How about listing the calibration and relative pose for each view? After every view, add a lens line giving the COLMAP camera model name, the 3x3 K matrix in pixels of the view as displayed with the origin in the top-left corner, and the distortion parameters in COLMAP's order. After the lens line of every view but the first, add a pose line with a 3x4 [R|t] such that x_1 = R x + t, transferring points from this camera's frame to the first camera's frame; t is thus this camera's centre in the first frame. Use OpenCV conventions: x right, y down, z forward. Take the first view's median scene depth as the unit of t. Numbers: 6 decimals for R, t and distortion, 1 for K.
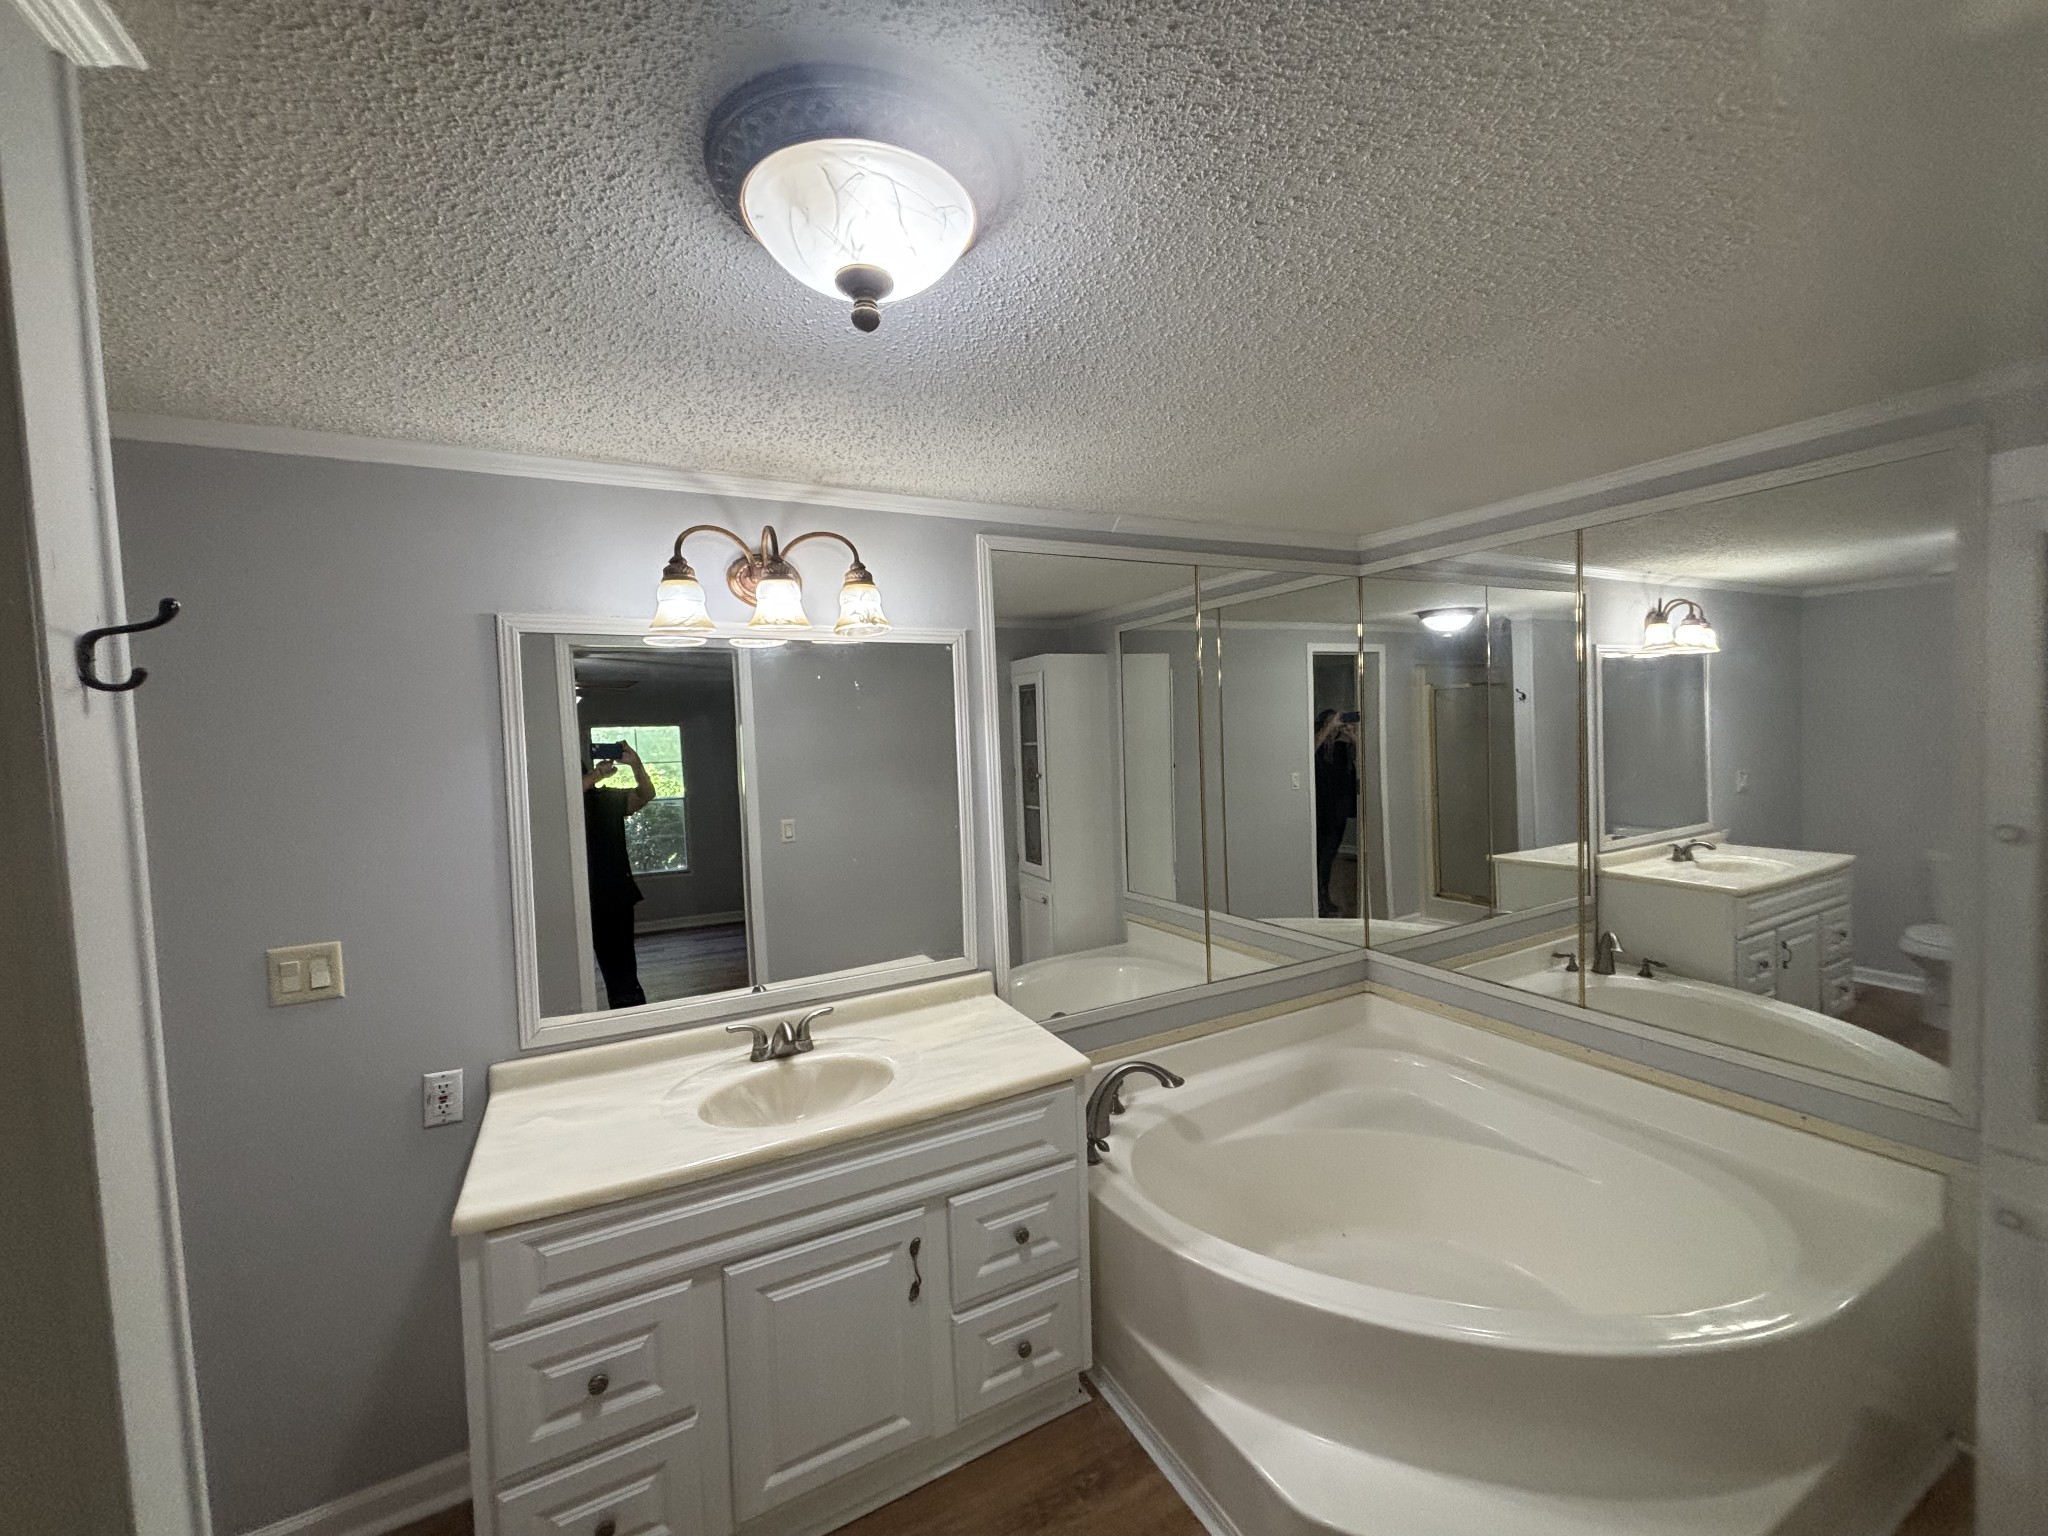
lens RADIAL K [[813.4, 0, 1024.0], [0, 813.4, 768.0], [0, 0, 1]] dist [0.000706, 0.000570]
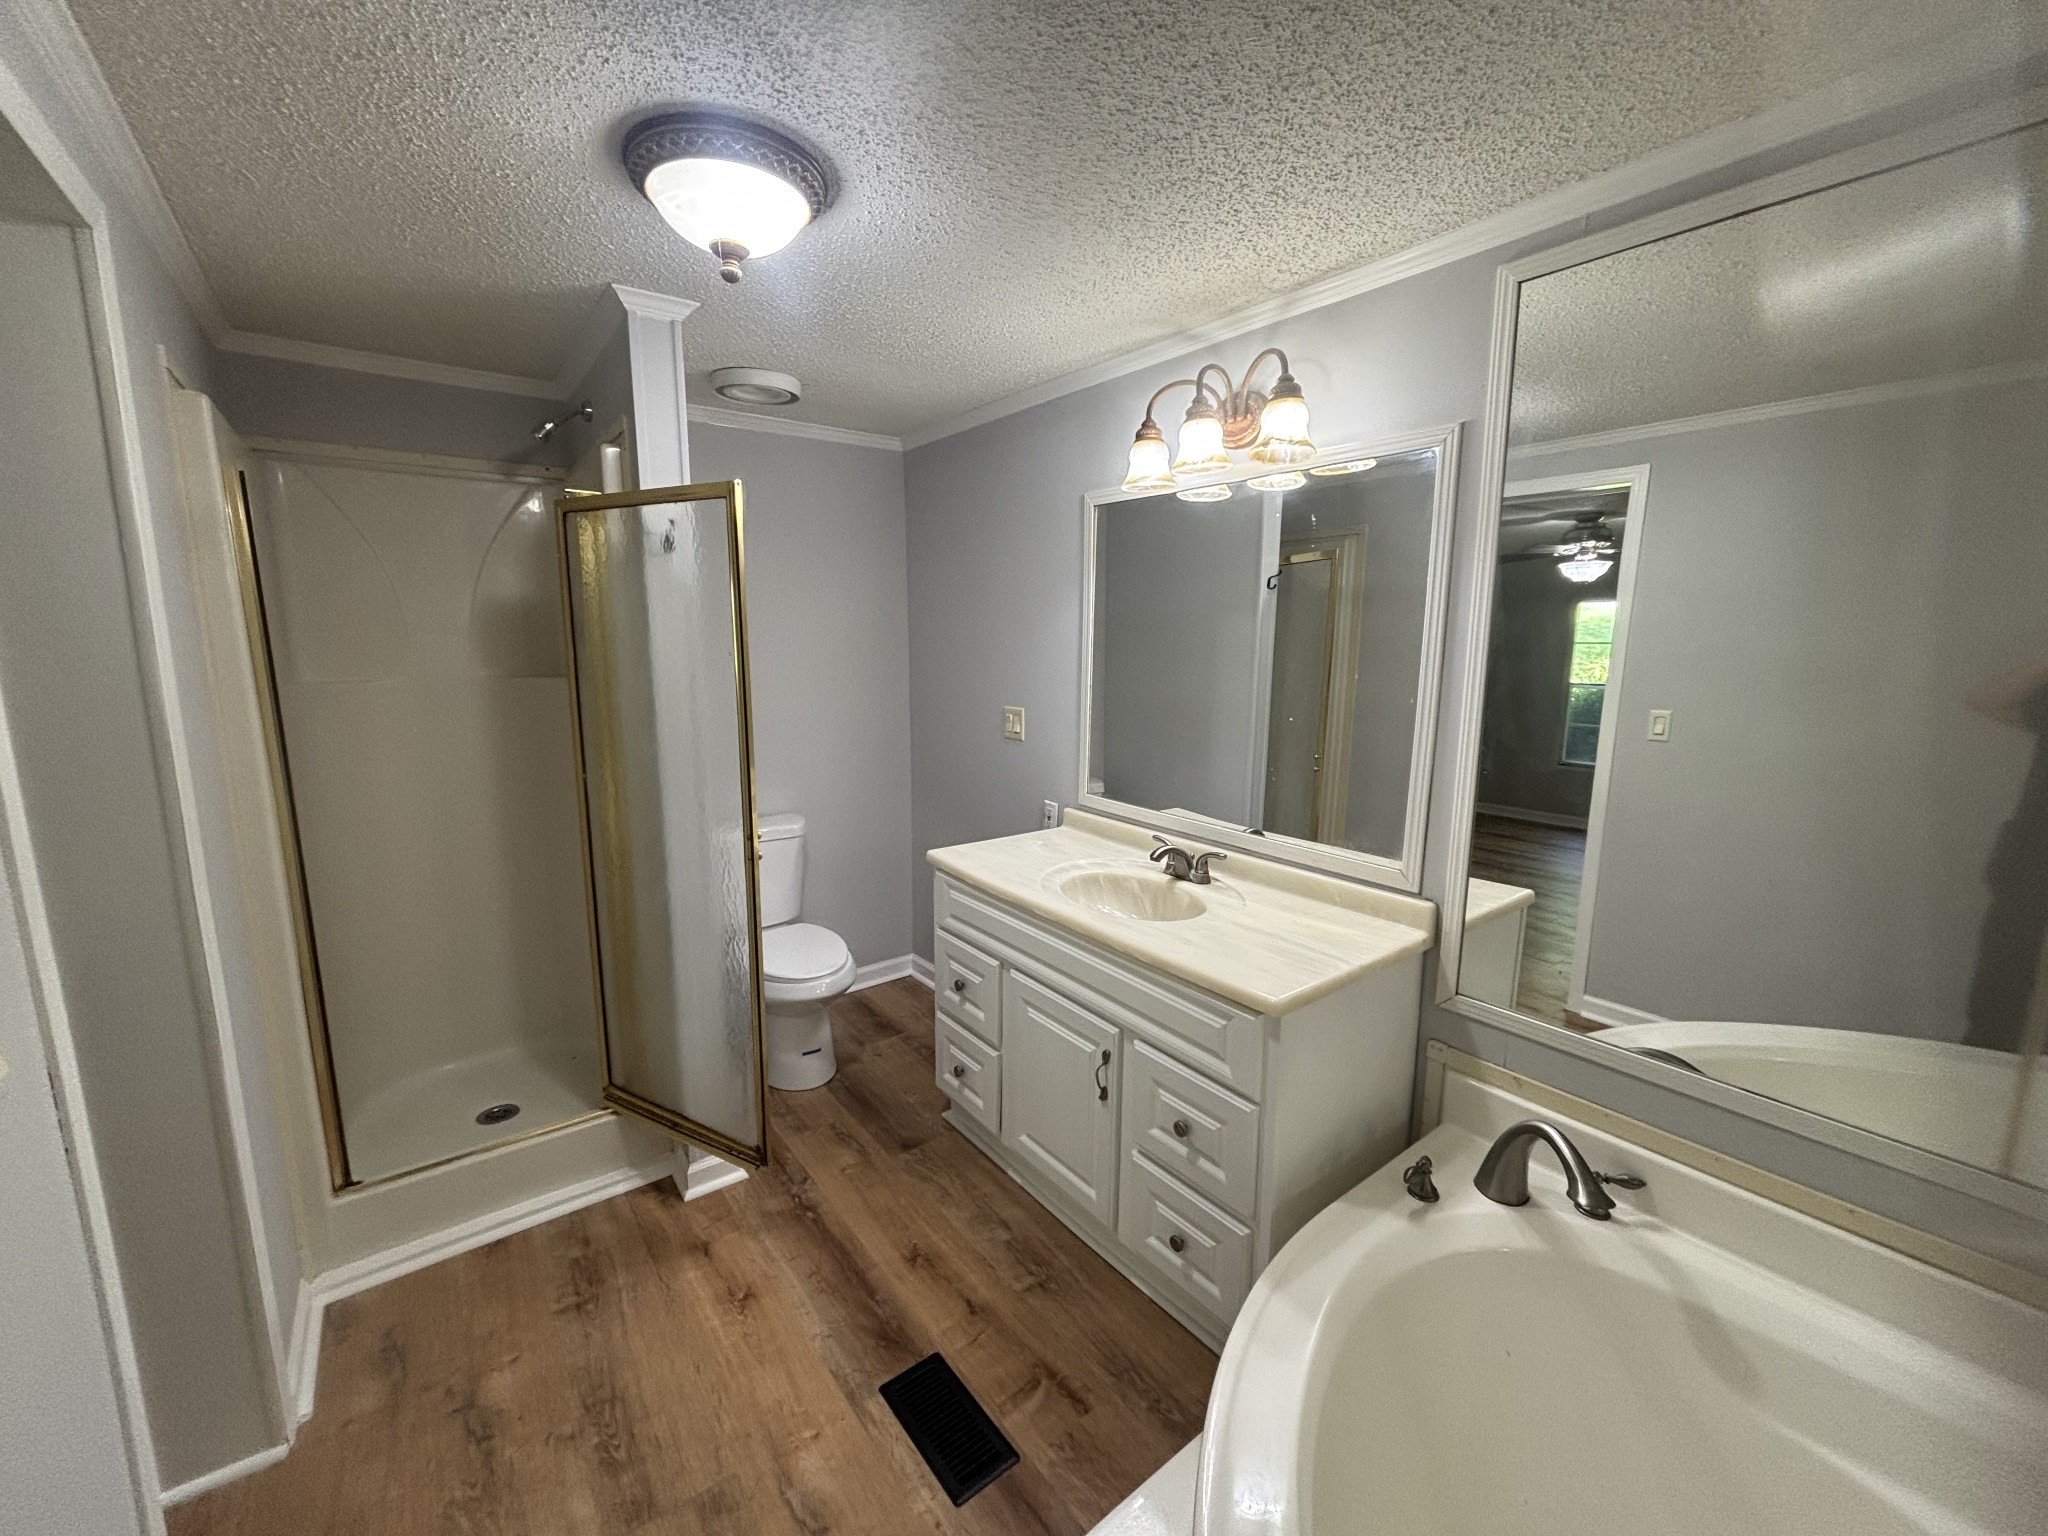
lens RADIAL K [[813.4, 0, 1024.0], [0, 813.4, 768.0], [0, 0, 1]] dist [0.000706, 0.000570]
pose [[0.163563, 0.196038, -0.966859, 0.756936], [-0.052684, 0.980395, 0.189870, 0.011230], [0.985125, 0.019883, 0.170685, 0.645837]]
